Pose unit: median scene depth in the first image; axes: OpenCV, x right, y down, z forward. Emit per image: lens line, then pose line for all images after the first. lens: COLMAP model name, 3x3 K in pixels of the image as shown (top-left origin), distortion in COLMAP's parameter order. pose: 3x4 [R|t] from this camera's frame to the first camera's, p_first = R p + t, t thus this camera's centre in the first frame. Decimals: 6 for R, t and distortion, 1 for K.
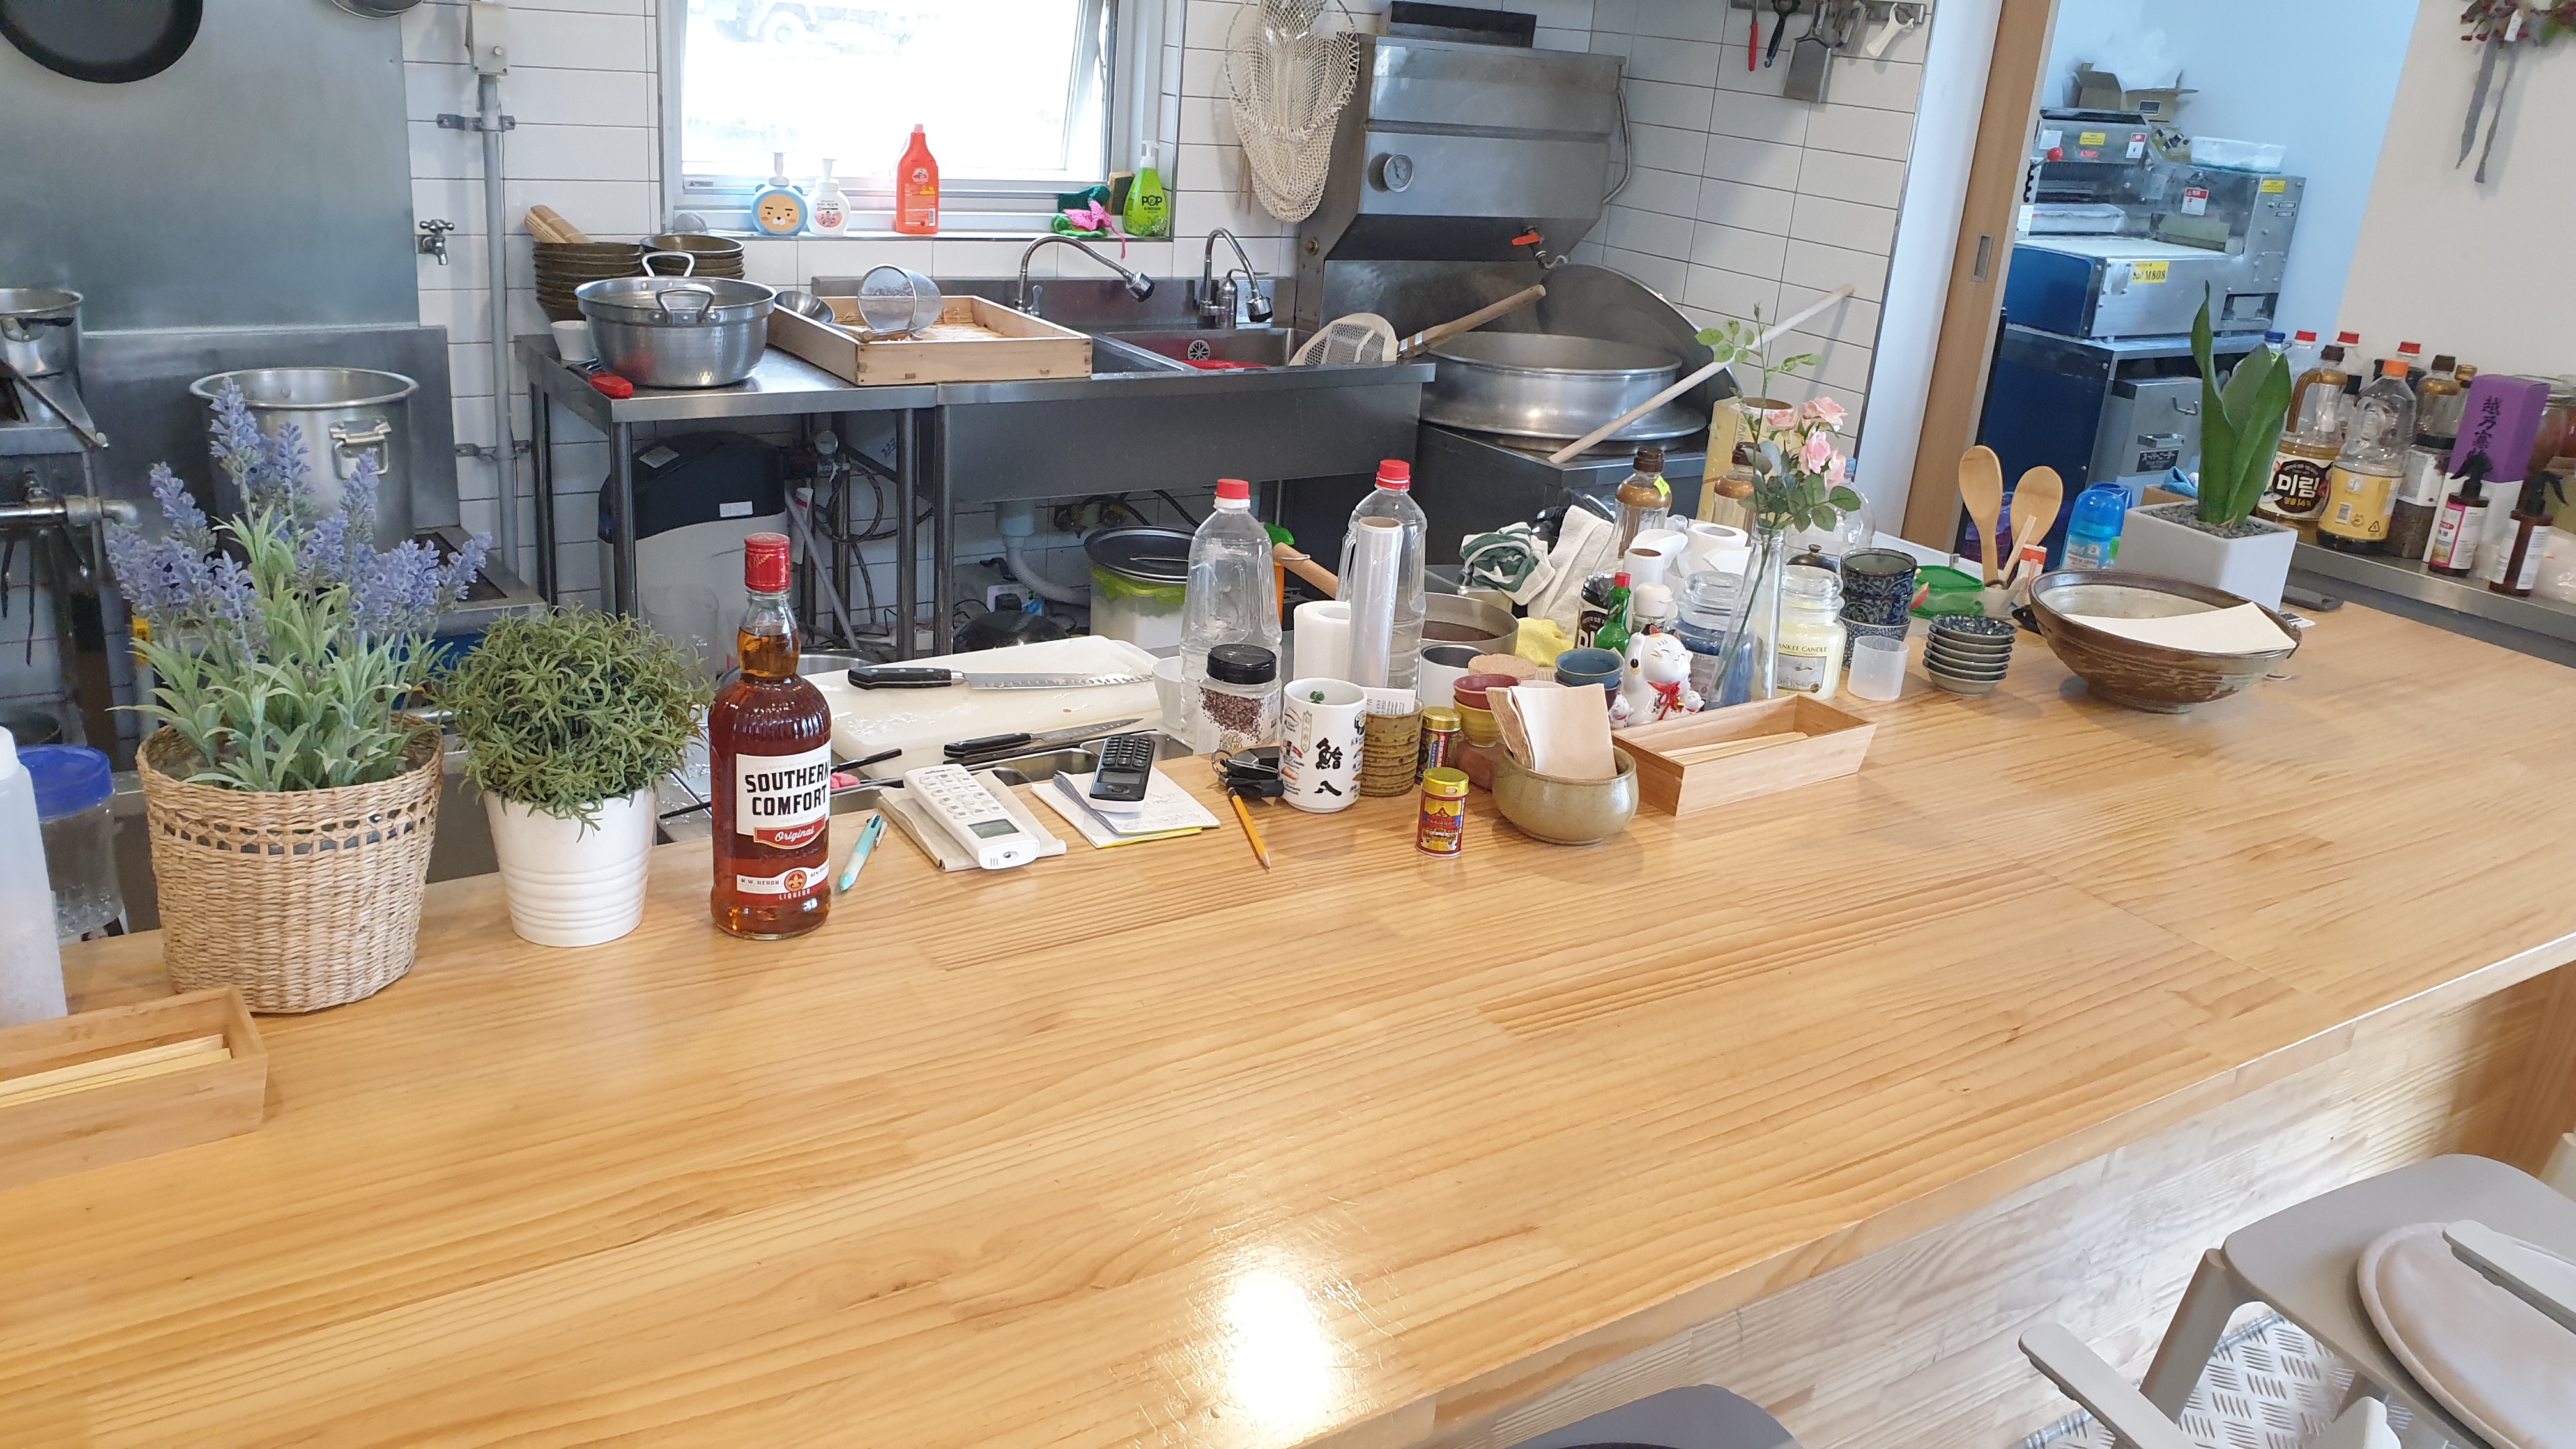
lens RADIAL K [[1959.8, 0, 1291.3], [0, 1959.8, 717.6], [0, 0, 1]] dist [0.036930, -0.044394]
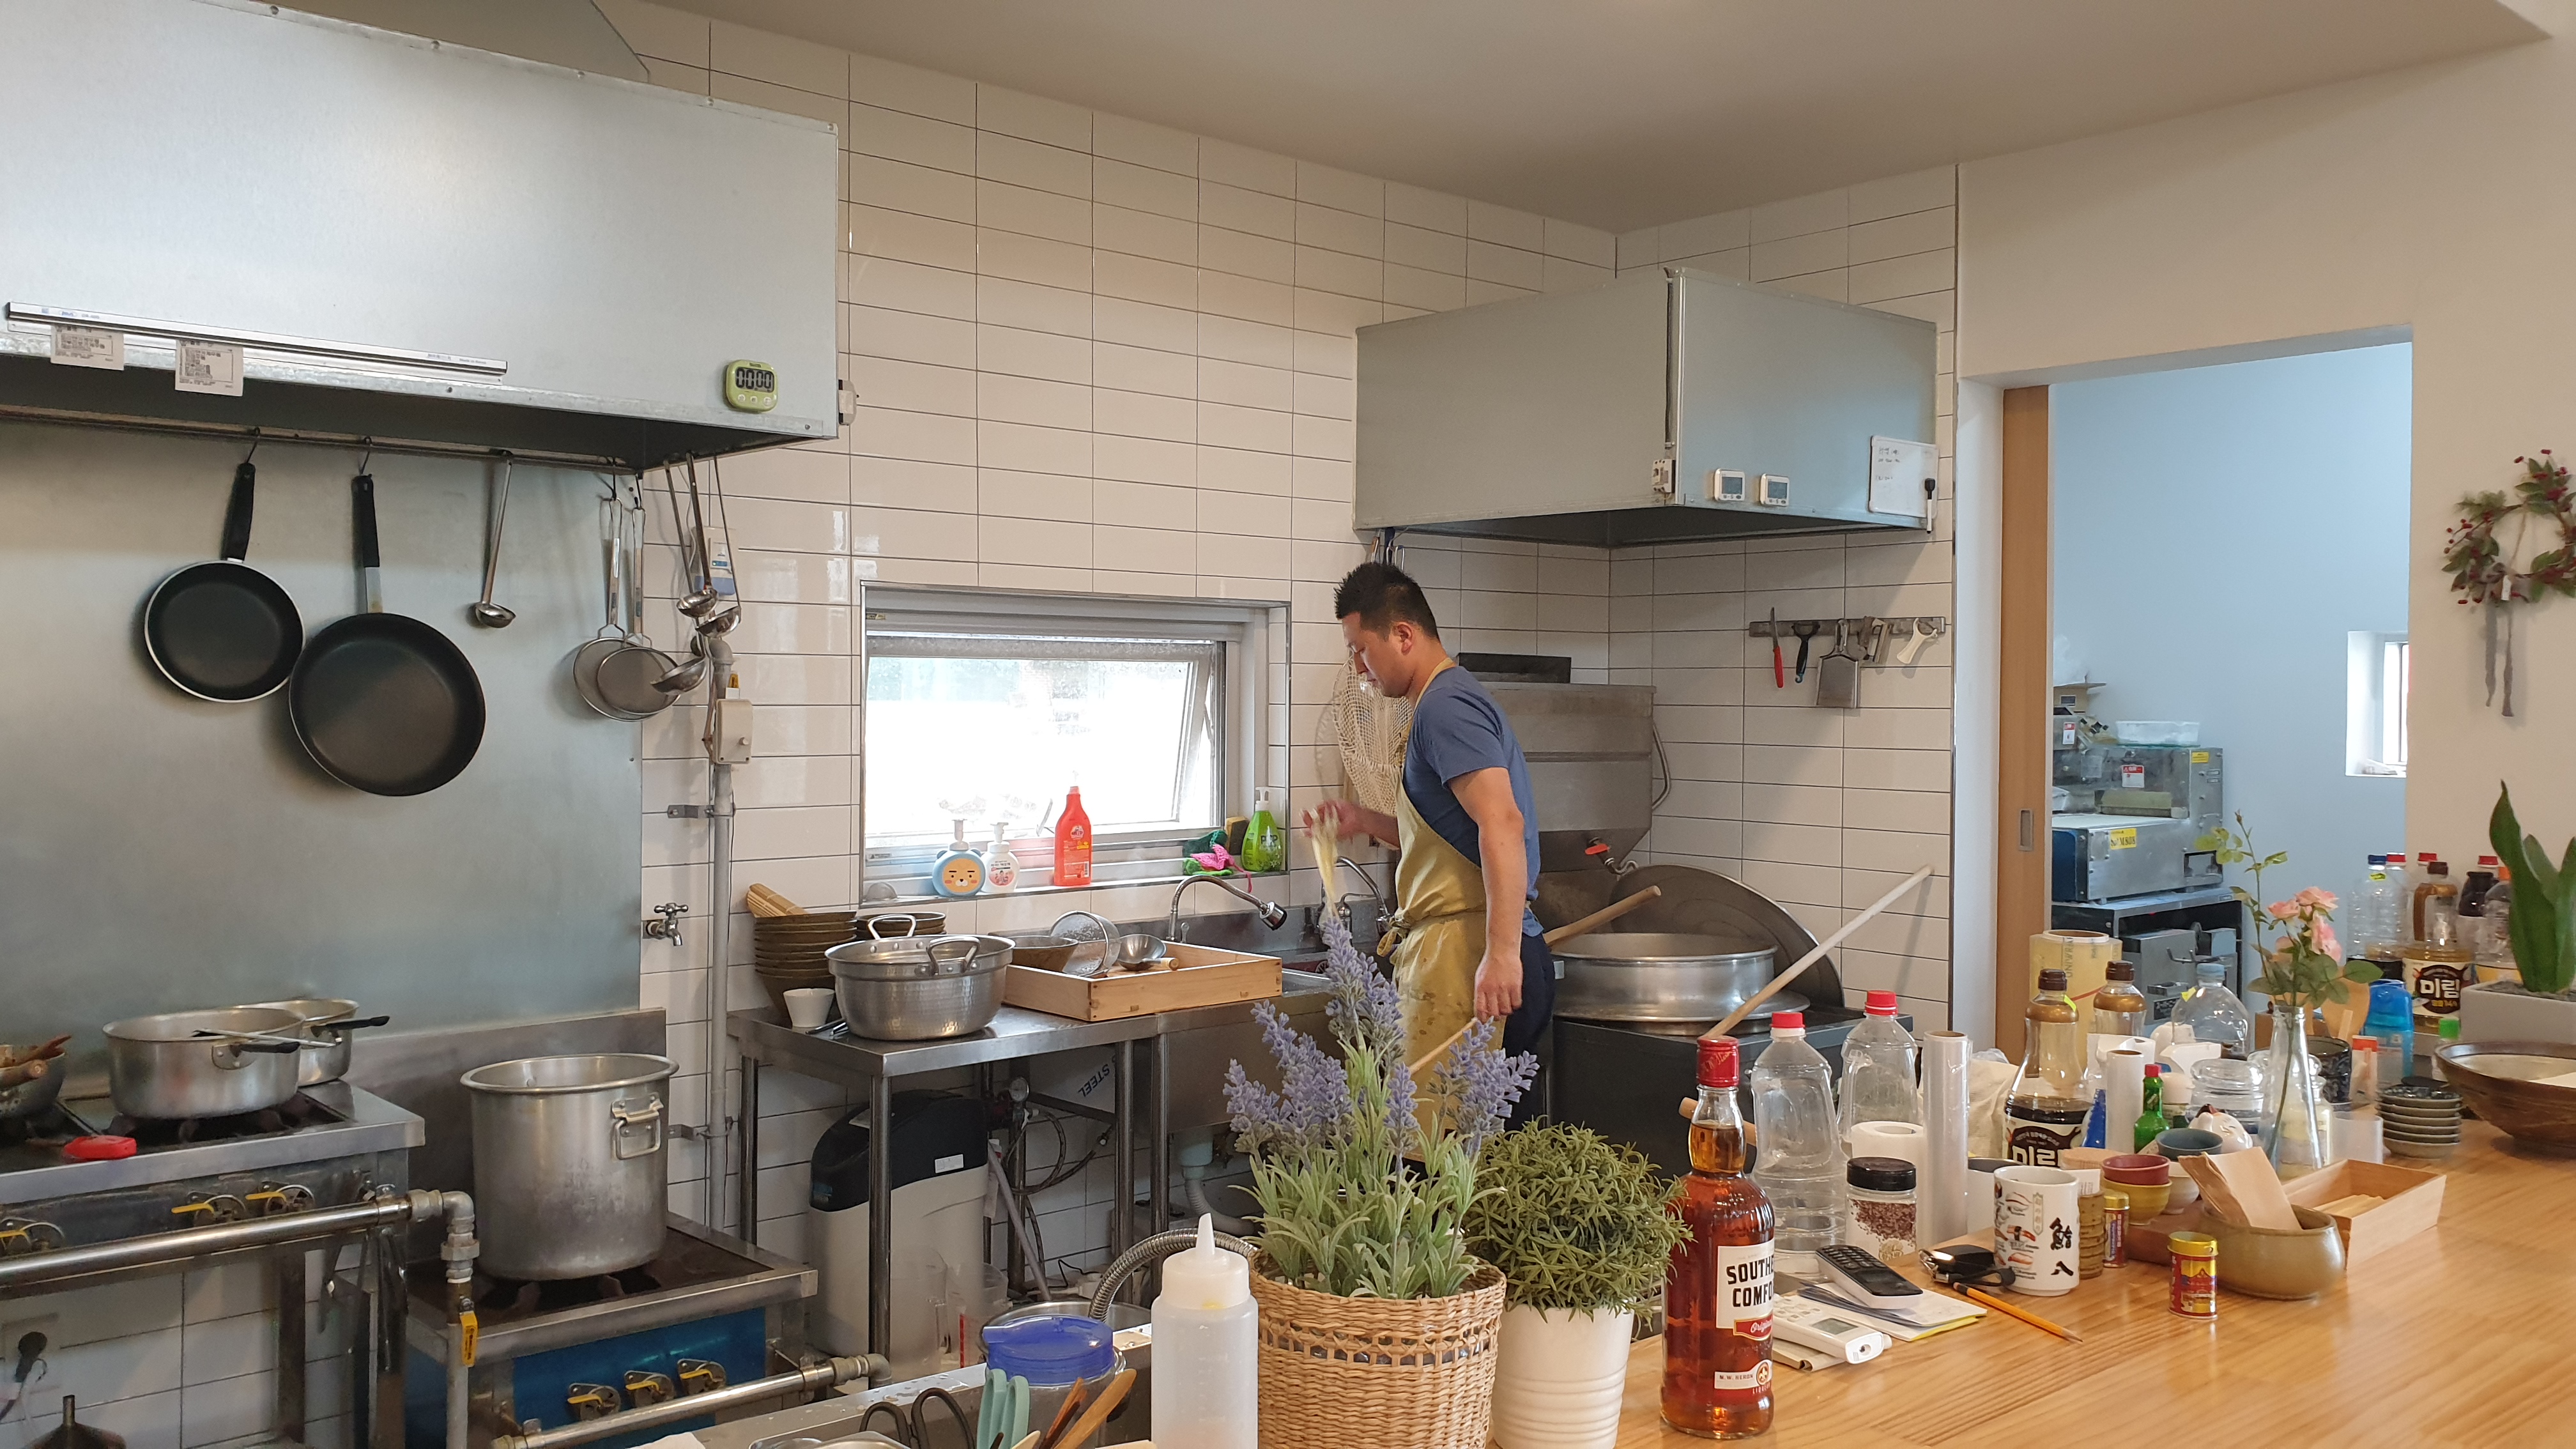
lens RADIAL K [[1959.8, 0, 1301.3], [0, 1959.8, 704.6], [0, 0, 1]] dist [0.036930, -0.044394]
pose [[0.990220, -0.074725, 0.117813, -0.207011], [0.109984, 0.937661, -0.329691, 0.023761], [-0.085832, 0.339424, 0.936709, -0.024847]]
